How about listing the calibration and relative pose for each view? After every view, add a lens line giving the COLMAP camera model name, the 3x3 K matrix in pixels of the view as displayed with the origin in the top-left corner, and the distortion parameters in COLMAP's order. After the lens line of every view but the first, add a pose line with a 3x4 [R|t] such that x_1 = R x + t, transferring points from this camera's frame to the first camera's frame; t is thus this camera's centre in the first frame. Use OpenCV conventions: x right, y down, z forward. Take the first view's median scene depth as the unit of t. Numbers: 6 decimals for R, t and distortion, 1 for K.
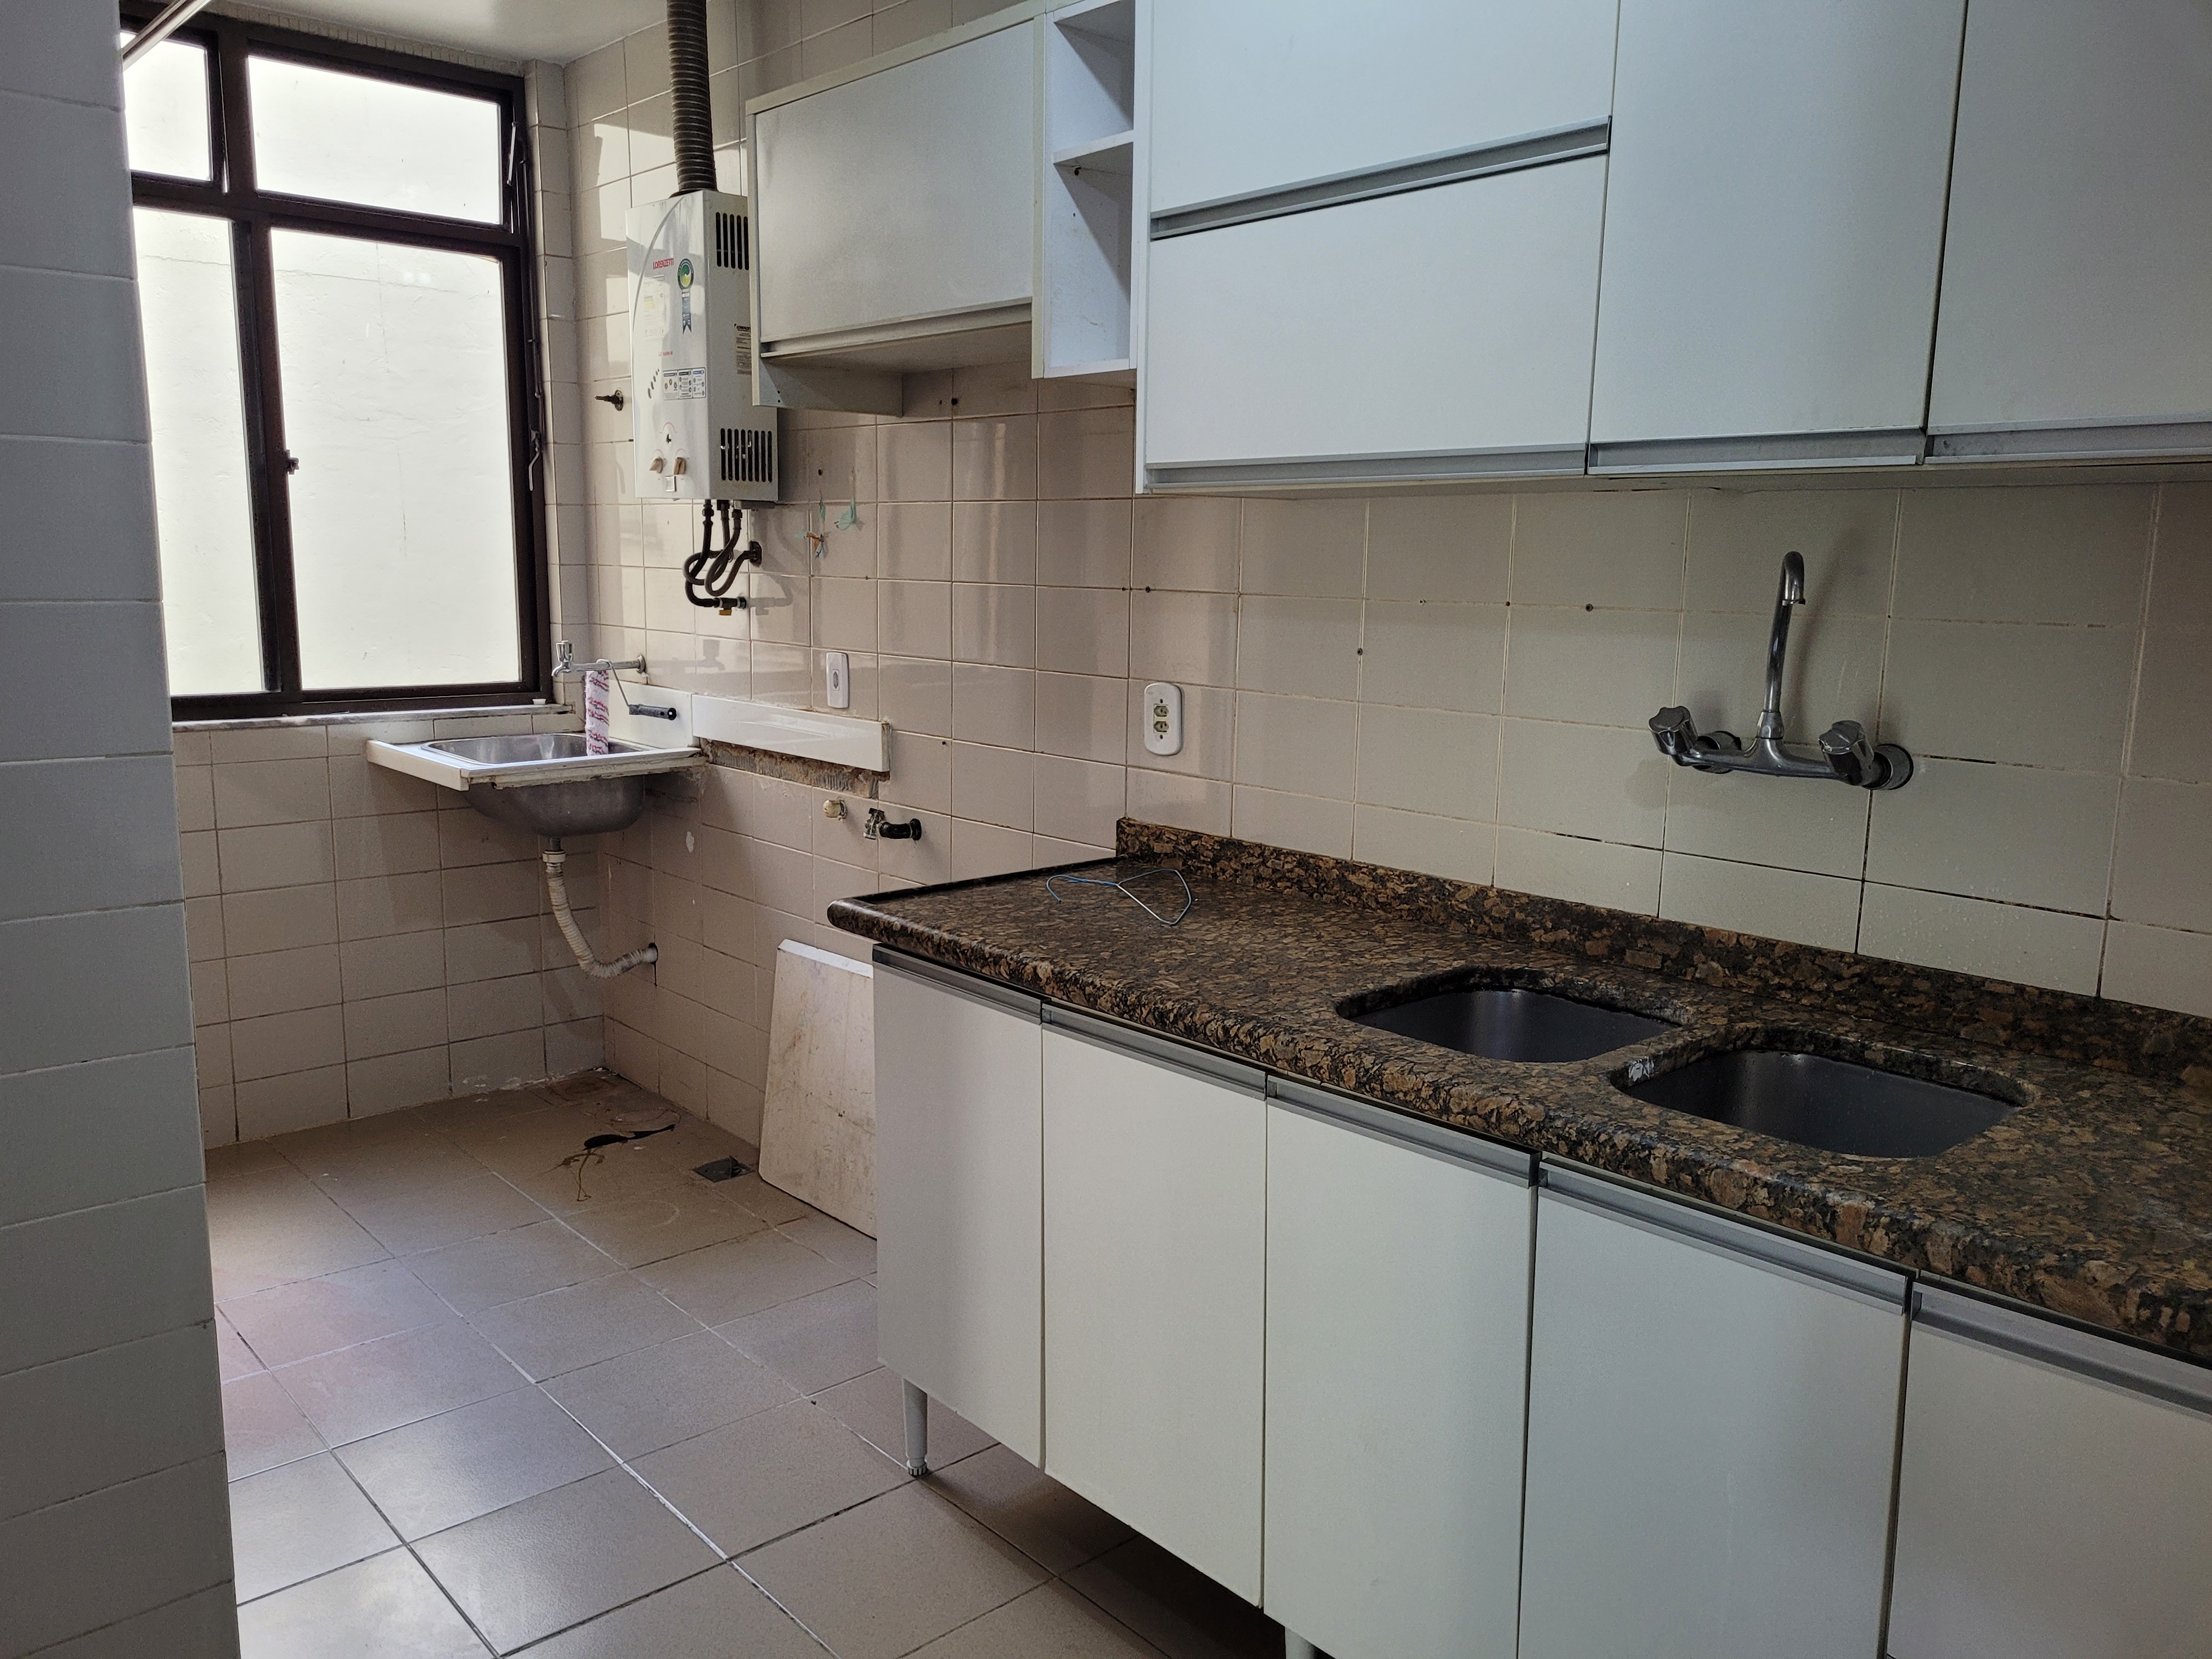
lens RADIAL K [[1655.0, 0, 1086.3], [0, 1655.0, 830.2], [0, 0, 1]] dist [0.055228, -0.045743]
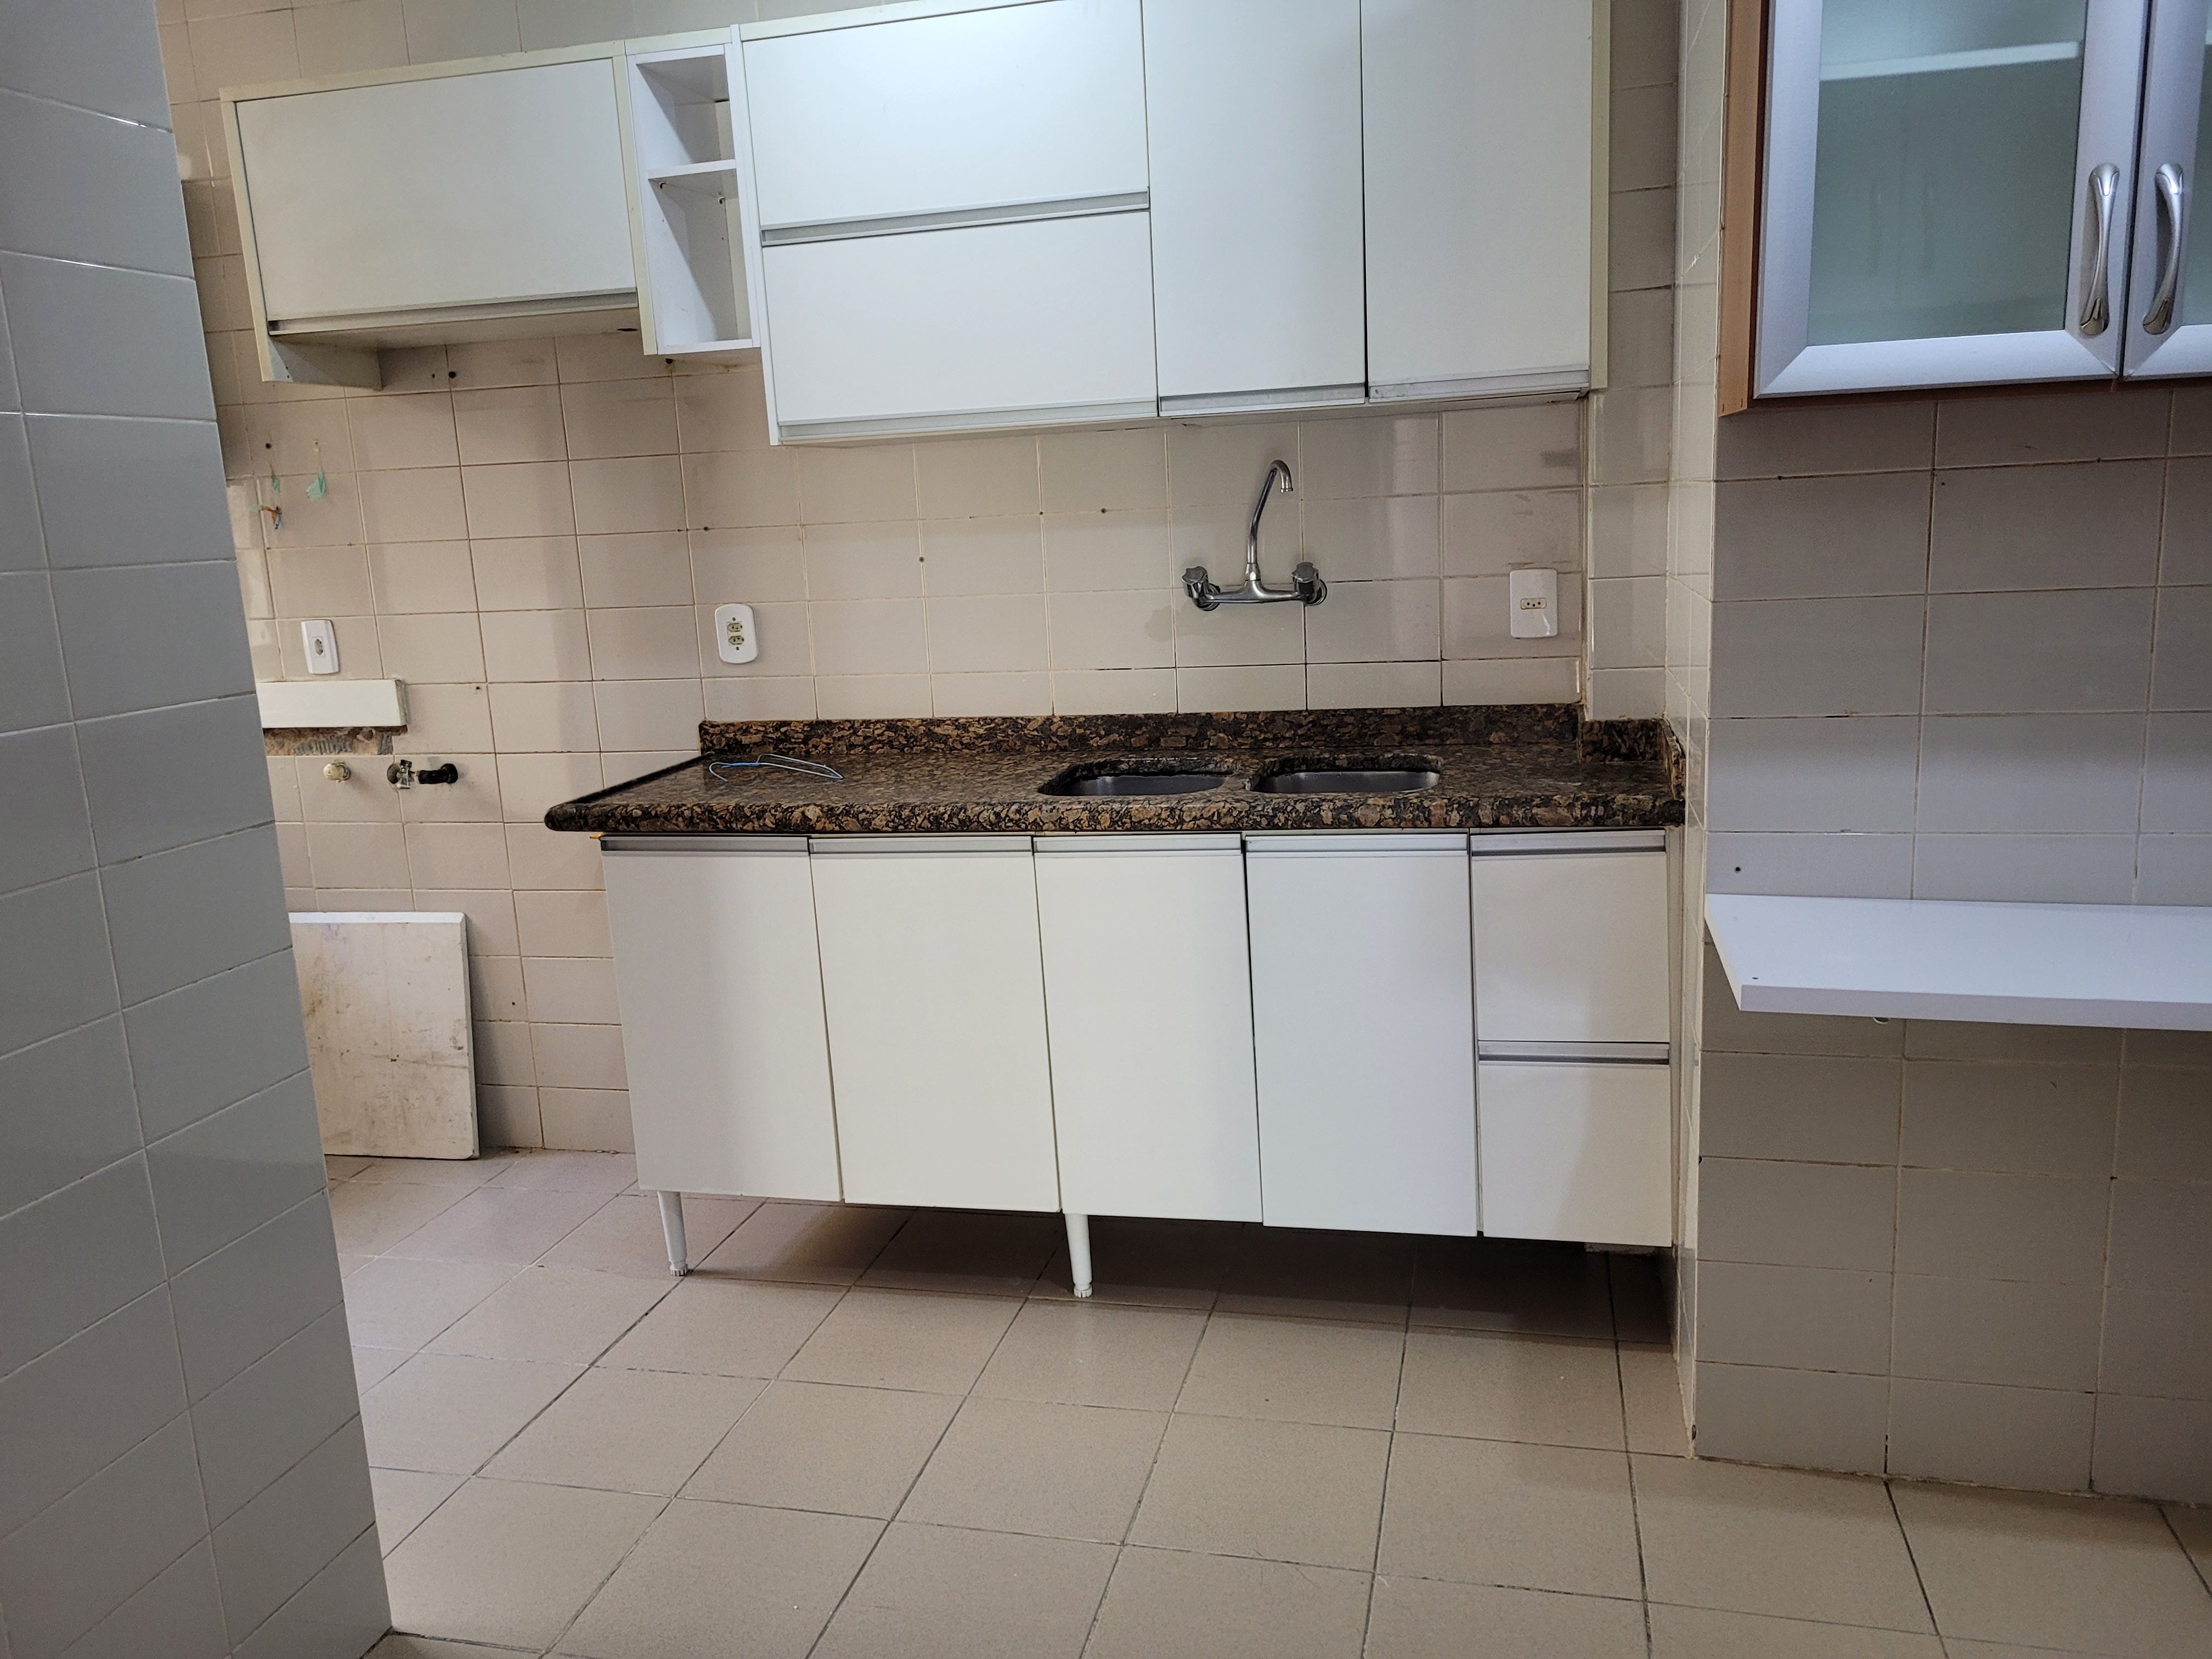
lens RADIAL K [[1655.0, 0, 1086.3], [0, 1655.0, 830.2], [0, 0, 1]] dist [0.055228, -0.045743]
pose [[0.825068, -0.165184, 0.540349, -0.524015], [0.155379, 0.985773, 0.064100, 0.045638], [-0.543250, 0.031072, 0.838996, -0.200266]]
